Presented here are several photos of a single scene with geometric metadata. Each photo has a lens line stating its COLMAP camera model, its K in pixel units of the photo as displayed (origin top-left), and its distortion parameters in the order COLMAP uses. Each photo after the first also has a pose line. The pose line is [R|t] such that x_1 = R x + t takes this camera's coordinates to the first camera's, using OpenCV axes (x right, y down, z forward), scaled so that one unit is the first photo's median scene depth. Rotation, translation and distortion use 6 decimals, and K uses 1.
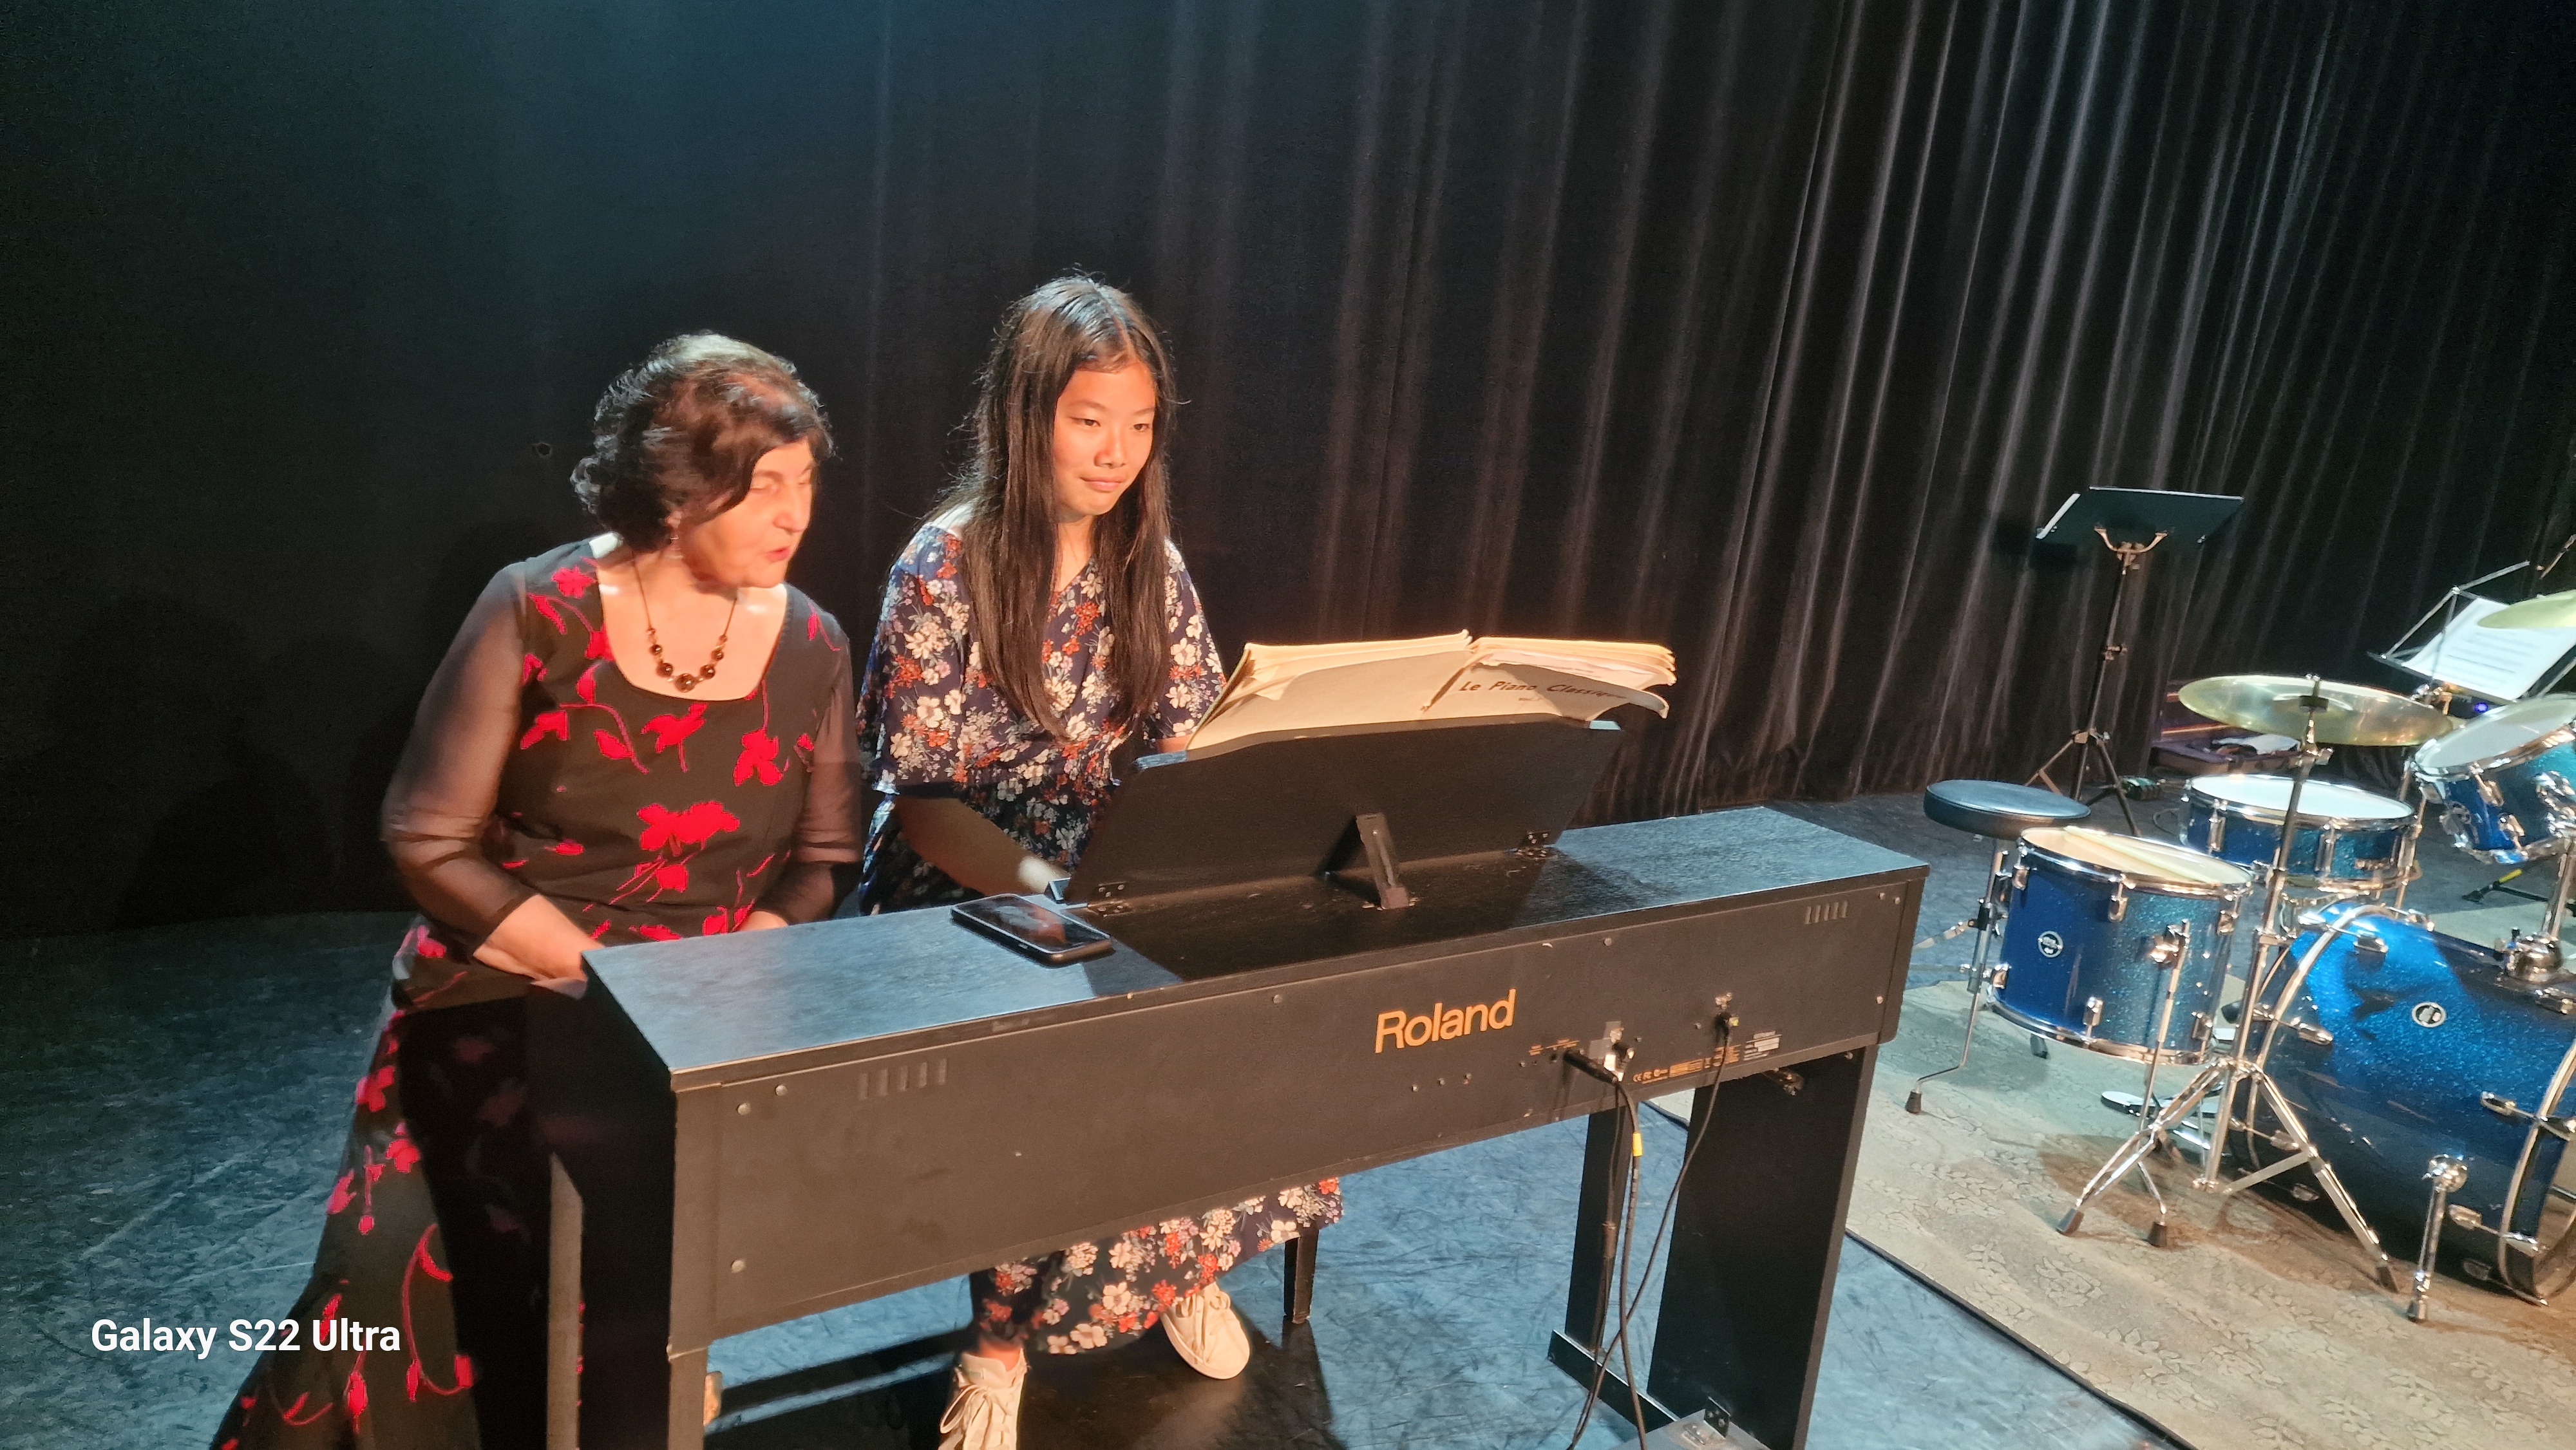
lens RADIAL K [[1711.4, 0, 1262.6], [0, 1711.4, 727.6], [0, 0, 1]] dist [0.059190, -0.056814]
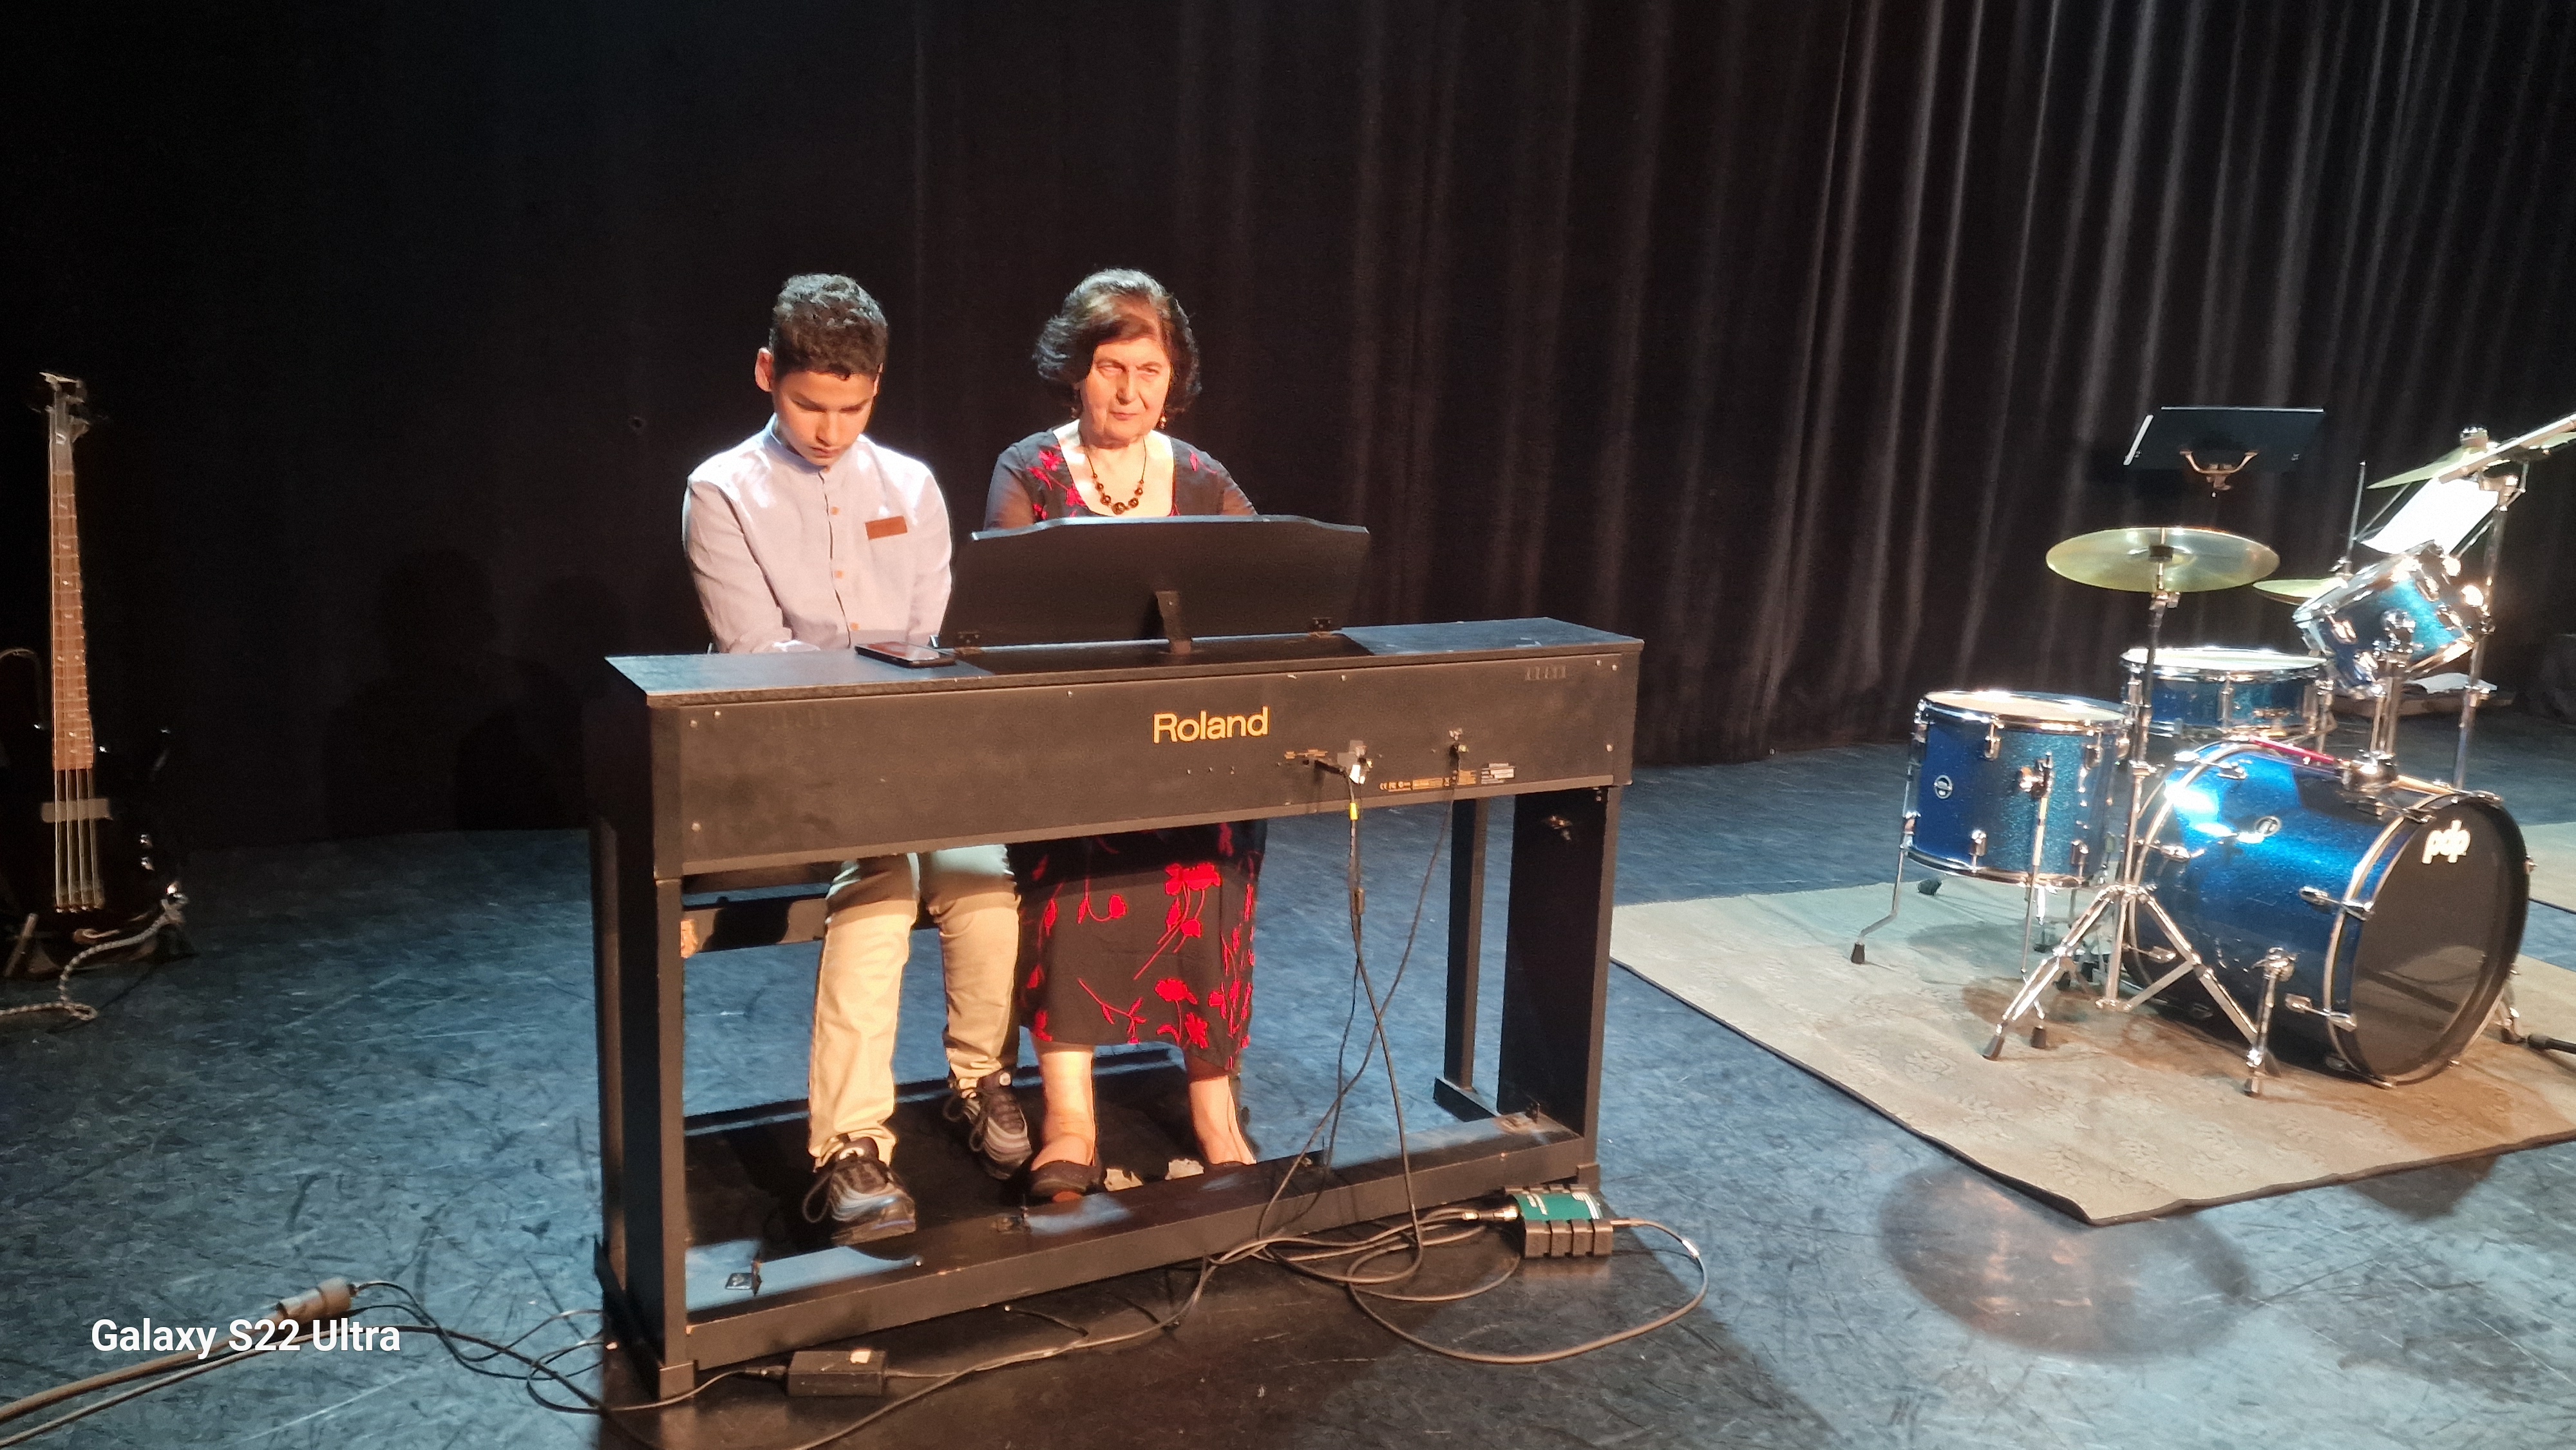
lens RADIAL K [[1970.5, 0, 1301.2], [0, 1970.5, 735.1], [0, 0, 1]] dist [0.084266, -0.083263]
pose [[0.993633, -0.033797, -0.107472, 0.197650], [0.030420, 0.998995, -0.032906, 0.130415], [0.108477, 0.029428, 0.993663, -0.336563]]
